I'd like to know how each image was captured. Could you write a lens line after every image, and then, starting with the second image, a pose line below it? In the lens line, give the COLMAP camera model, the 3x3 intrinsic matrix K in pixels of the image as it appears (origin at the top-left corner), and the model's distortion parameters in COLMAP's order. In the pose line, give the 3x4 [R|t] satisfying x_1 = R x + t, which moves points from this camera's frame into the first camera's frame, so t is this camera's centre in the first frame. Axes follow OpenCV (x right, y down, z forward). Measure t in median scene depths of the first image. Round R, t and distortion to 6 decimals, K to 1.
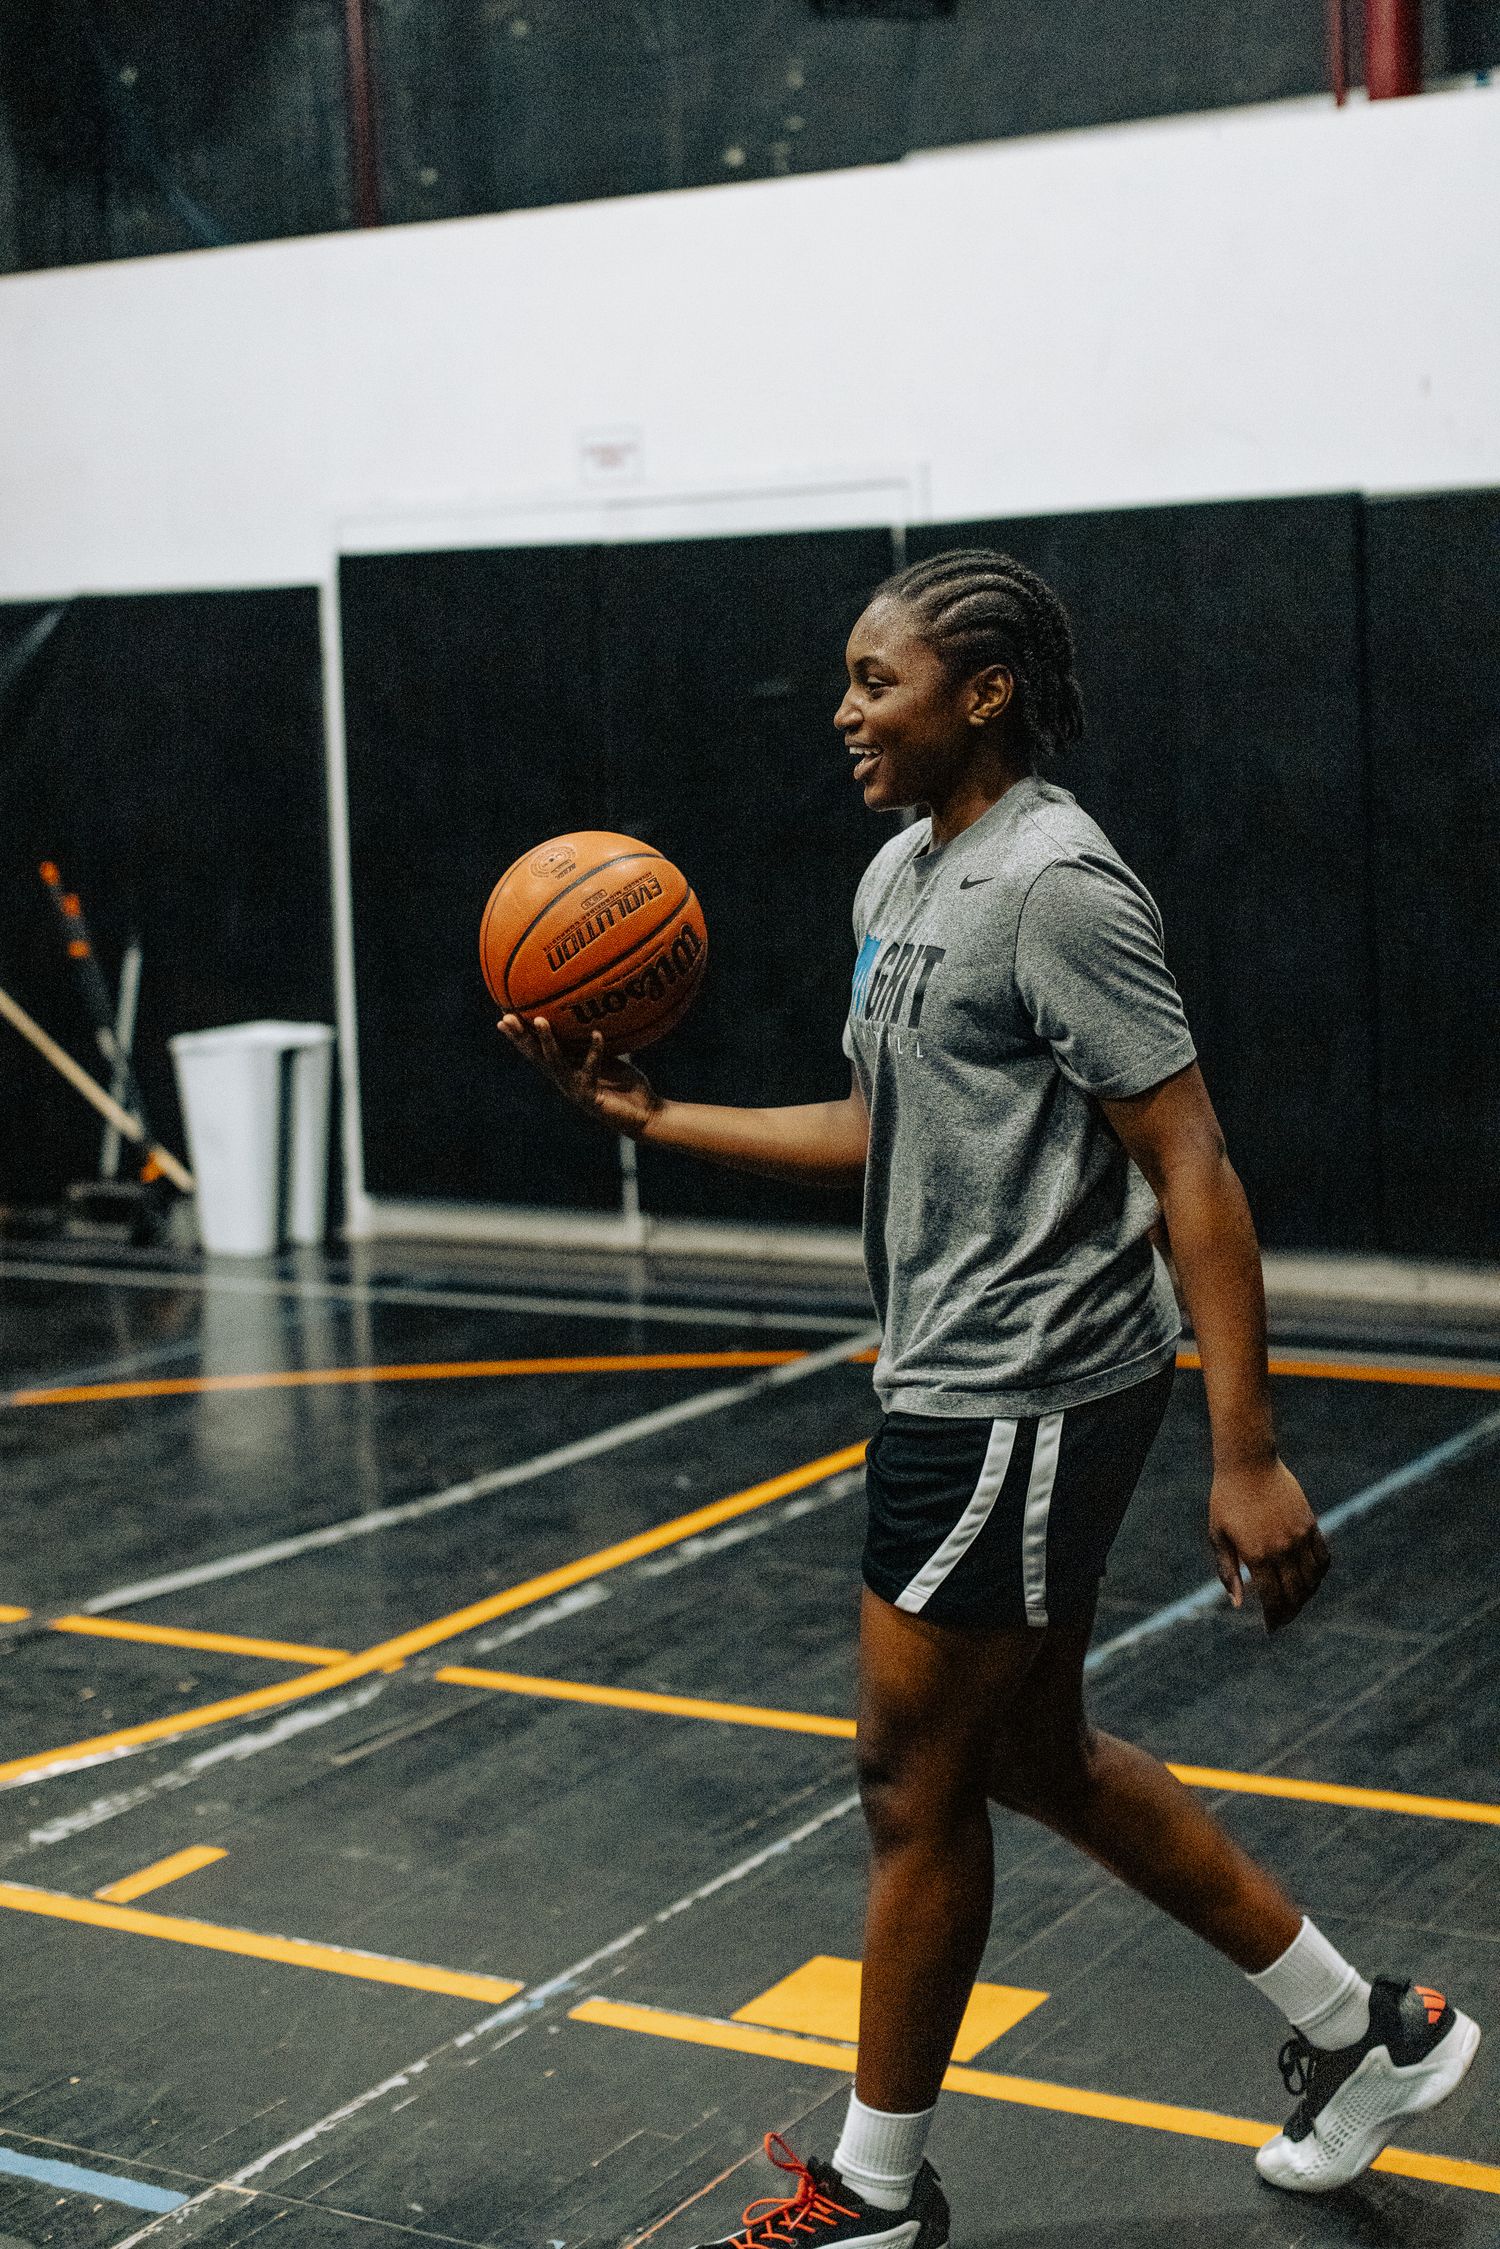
lens RADIAL K [[3370.0, 0, 747.8], [0, 3370.0, 1116.2], [0, 0, 1]] dist [-0.025988, 0.000000]
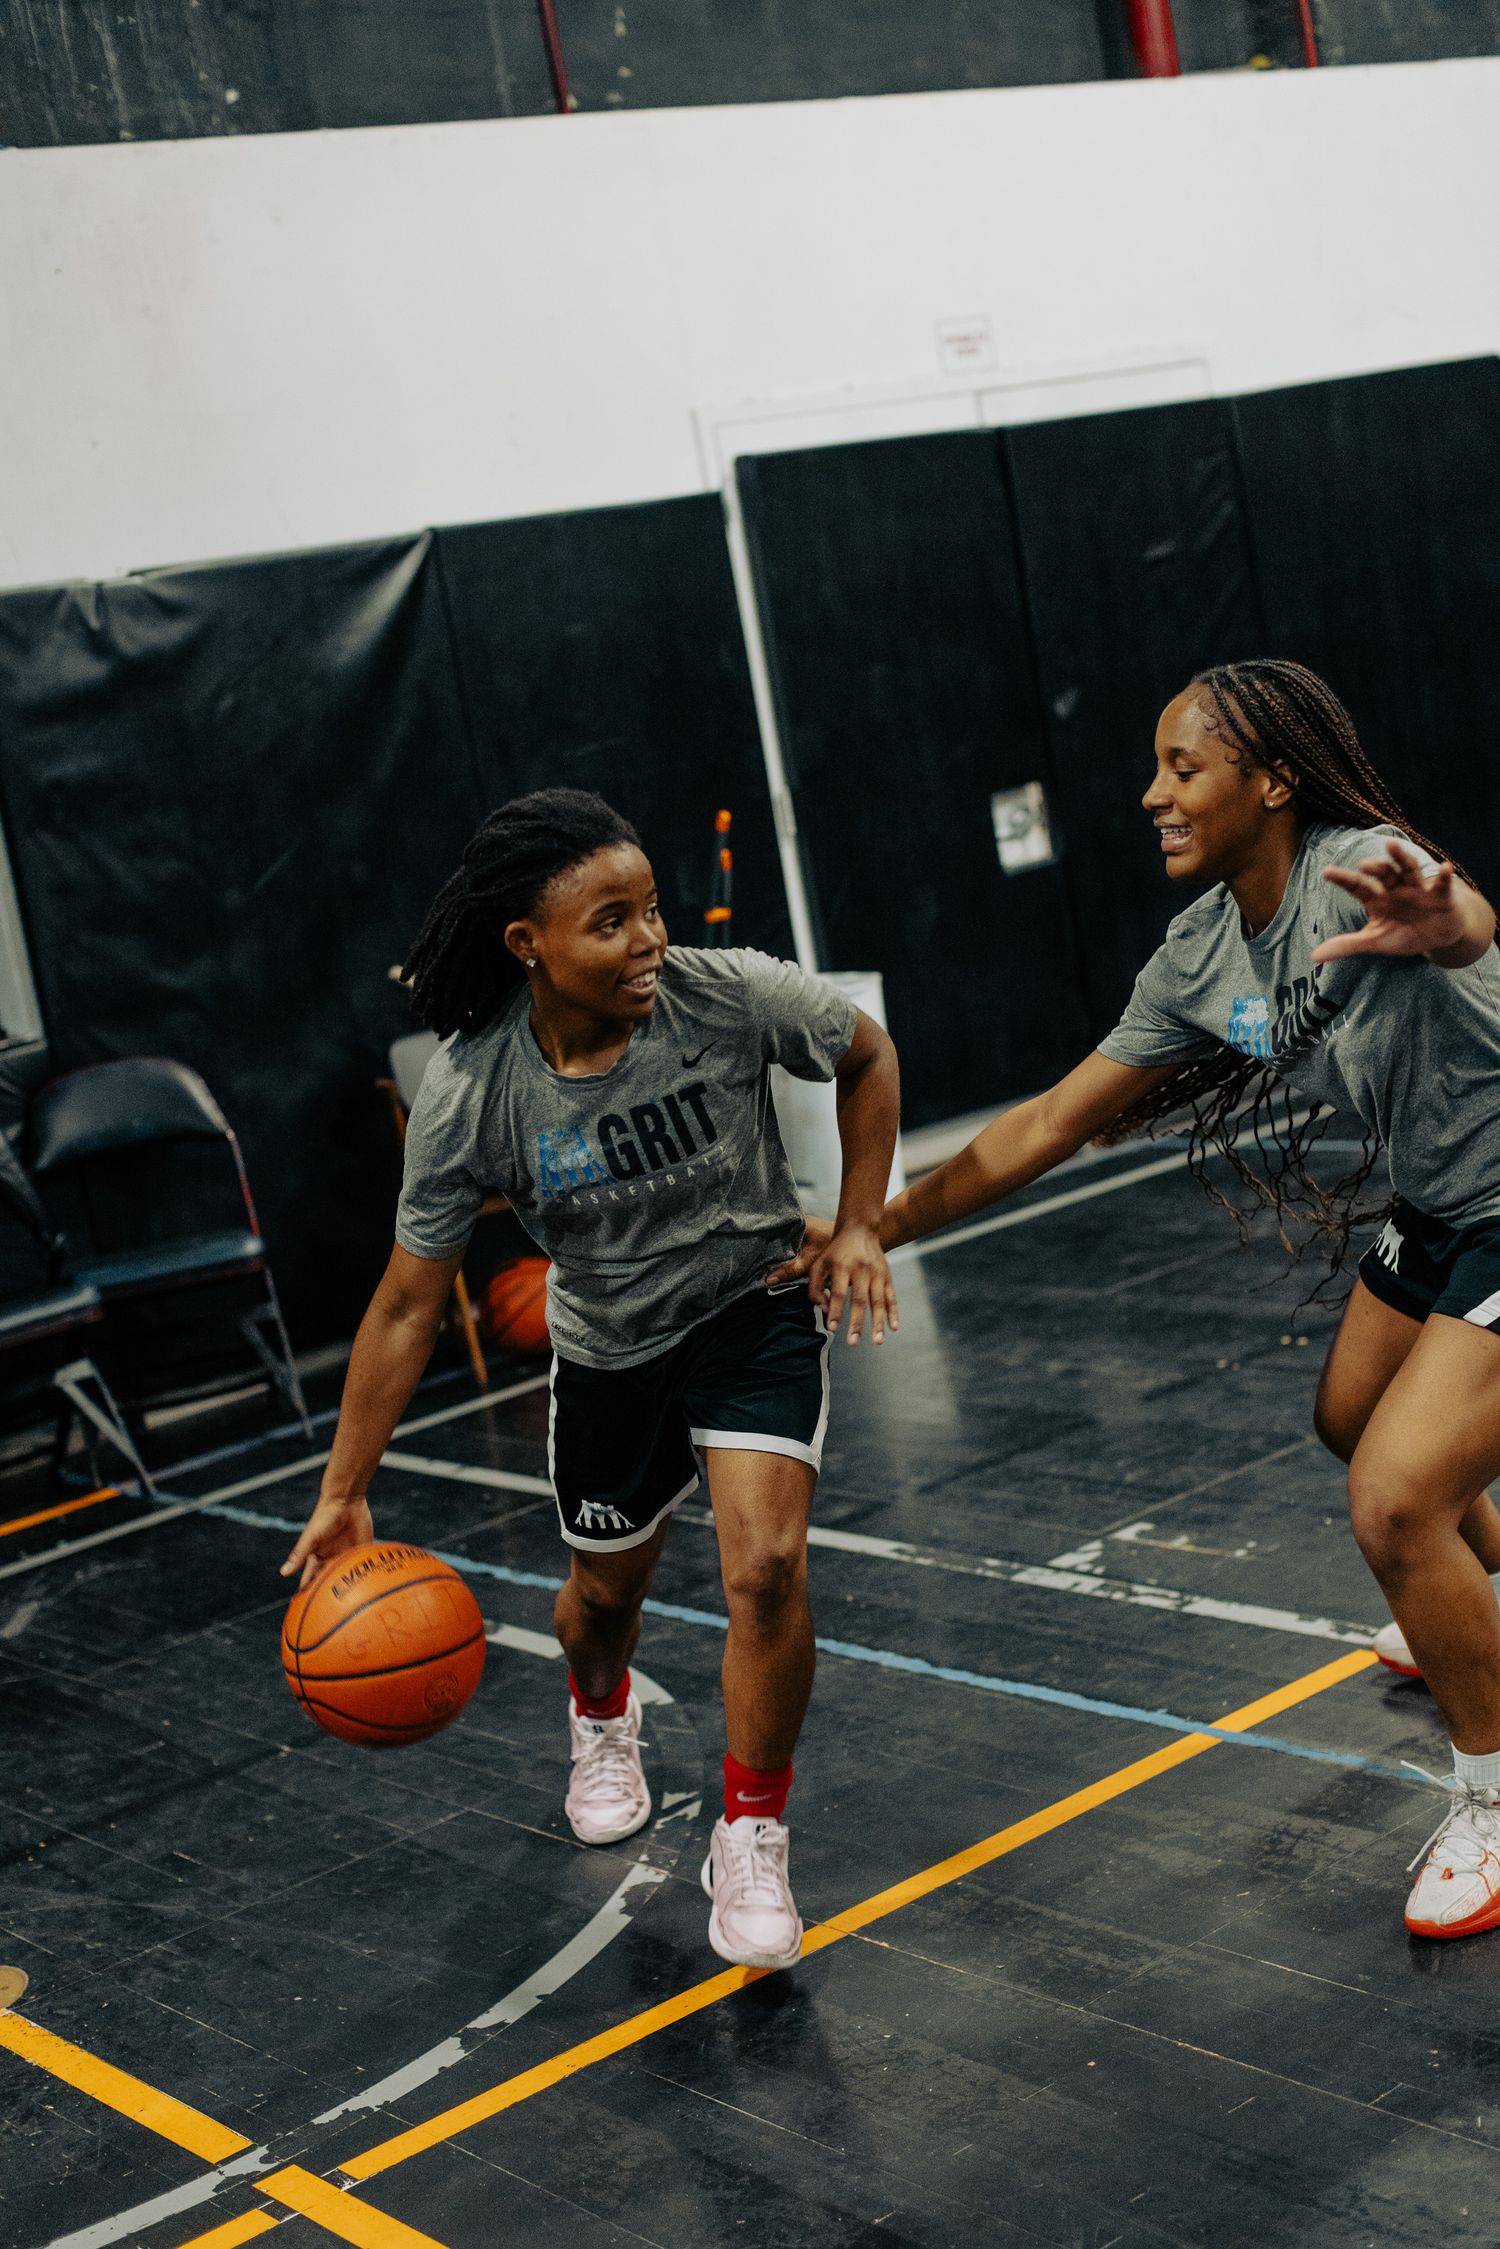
lens RADIAL K [[3150.6, 0, 762.9], [0, 3150.6, 1126.3], [0, 0, 1]] dist [0.018044, 0.000000]
pose [[0.375665, -0.168831, 0.911248, -0.917519], [0.277188, 0.958725, 0.063355, -0.045052], [-0.884332, 0.228787, 0.406957, 0.682869]]
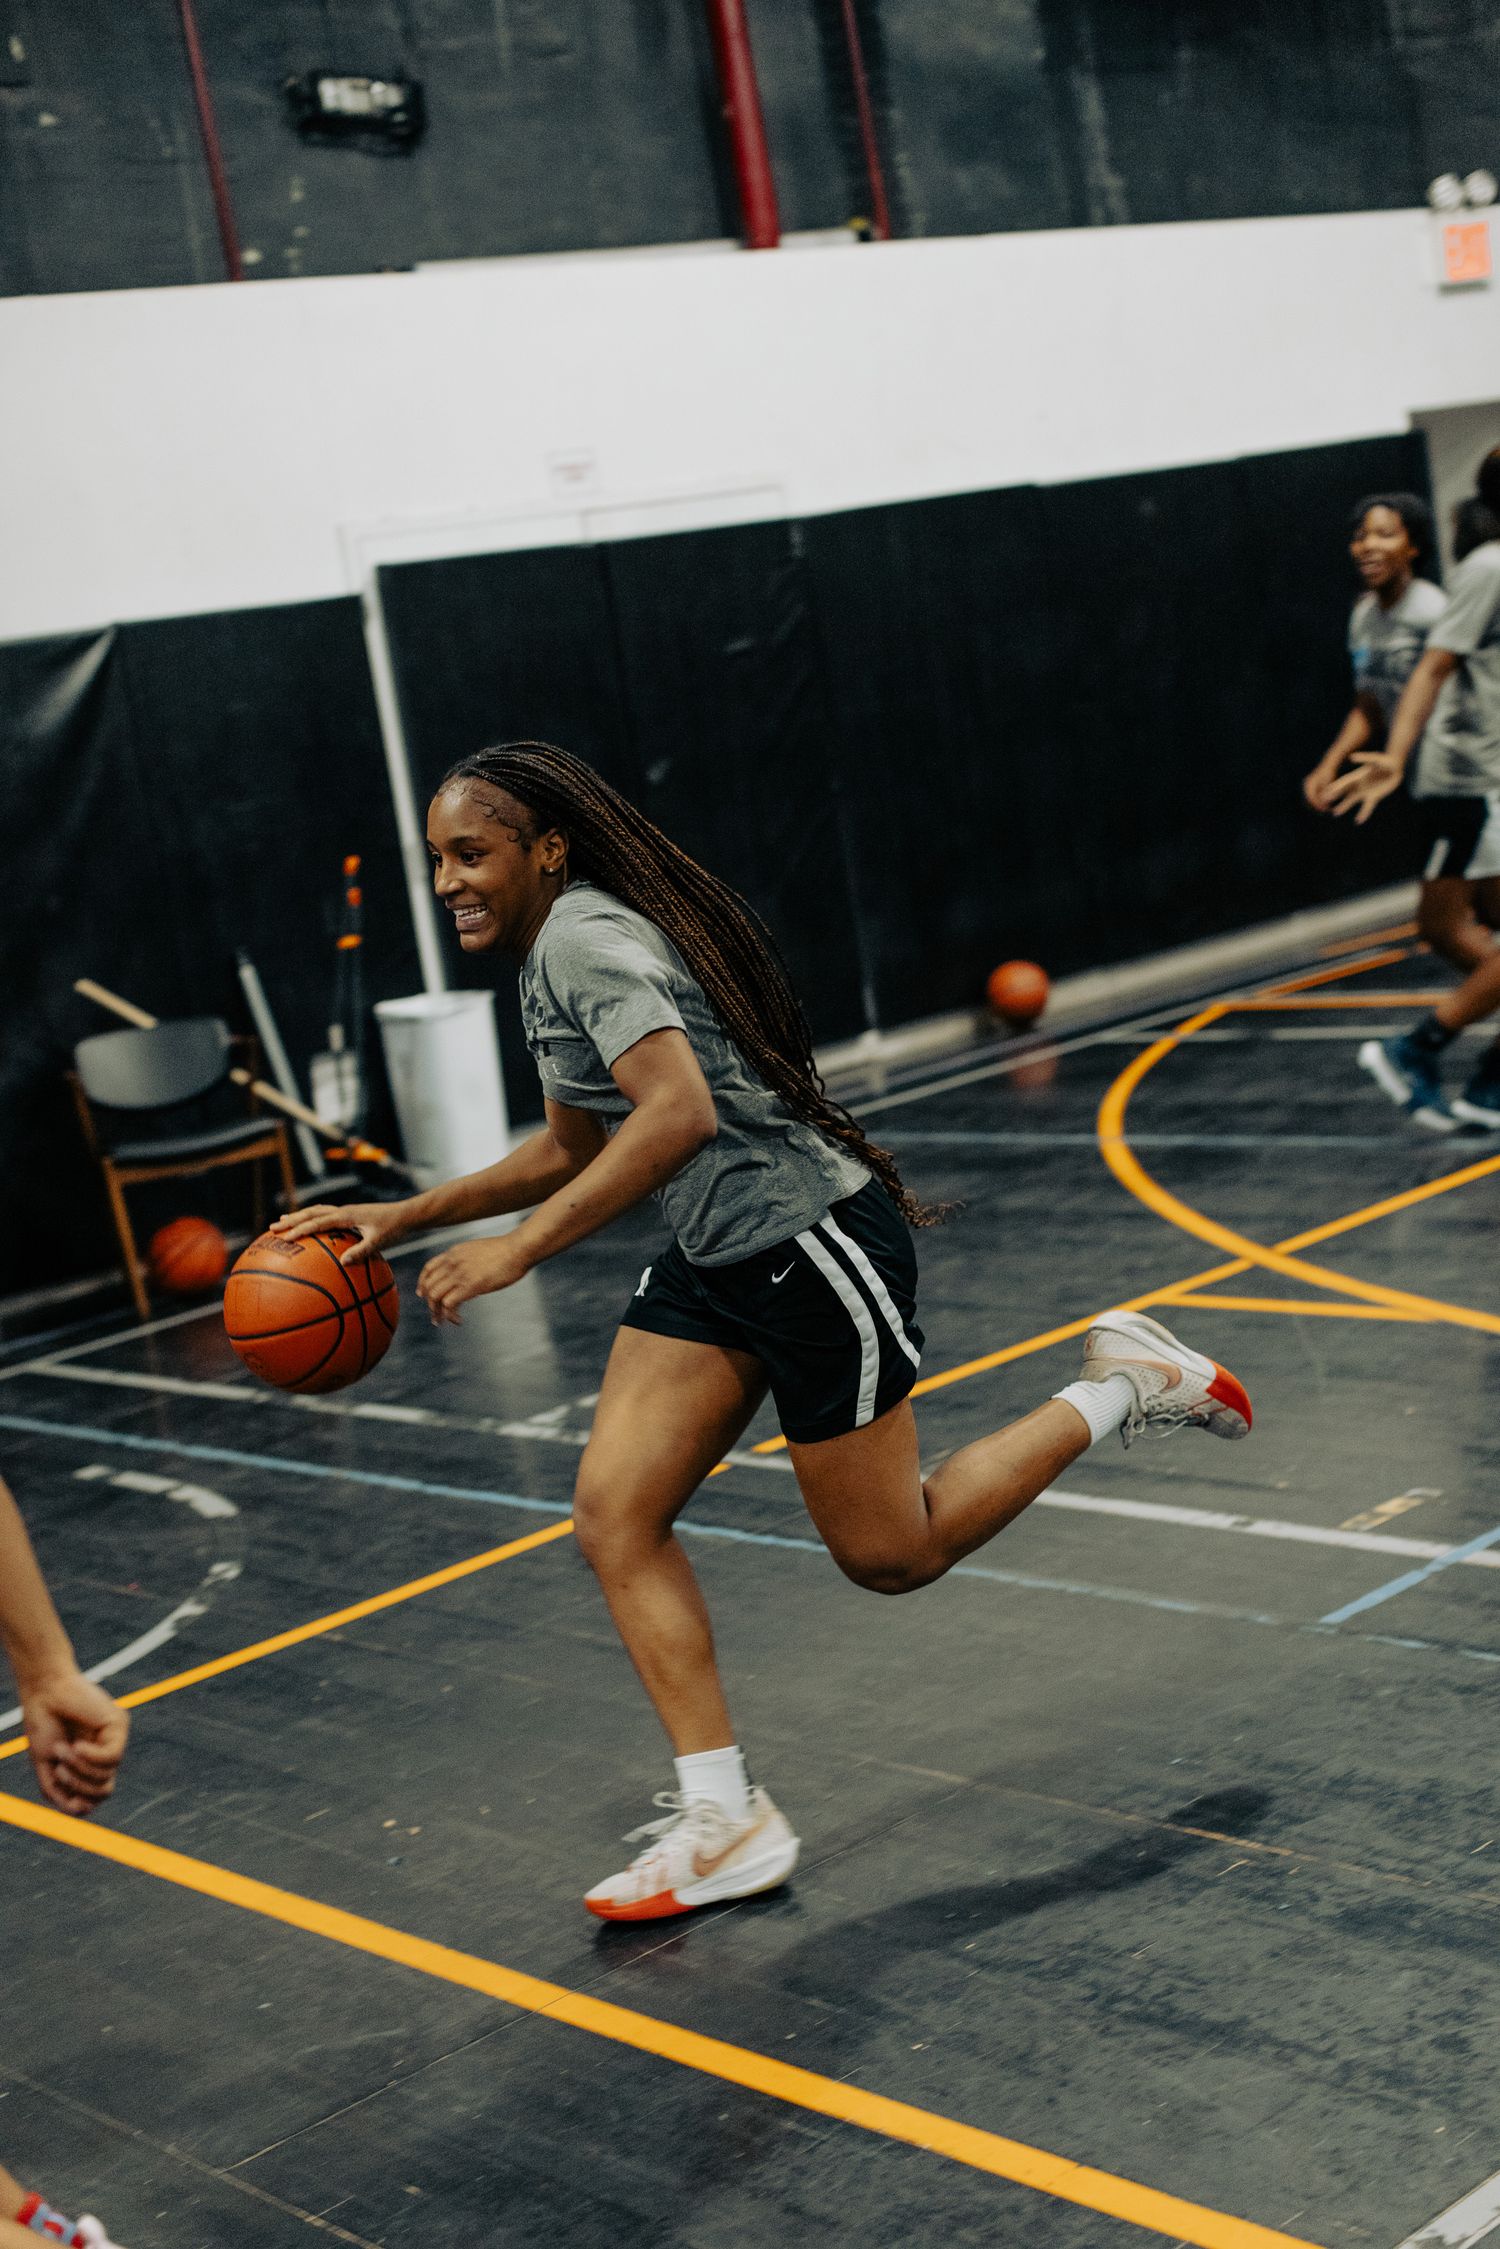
lens RADIAL K [[3150.6, 0, 729.4], [0, 3150.6, 1141.2], [0, 0, 1]] dist [0.018044, 0.000000]
pose [[0.327092, -0.159463, 0.931441, -1.068793], [0.266155, 0.961304, 0.071110, -0.027573], [-0.906737, 0.224648, 0.356877, 0.562628]]
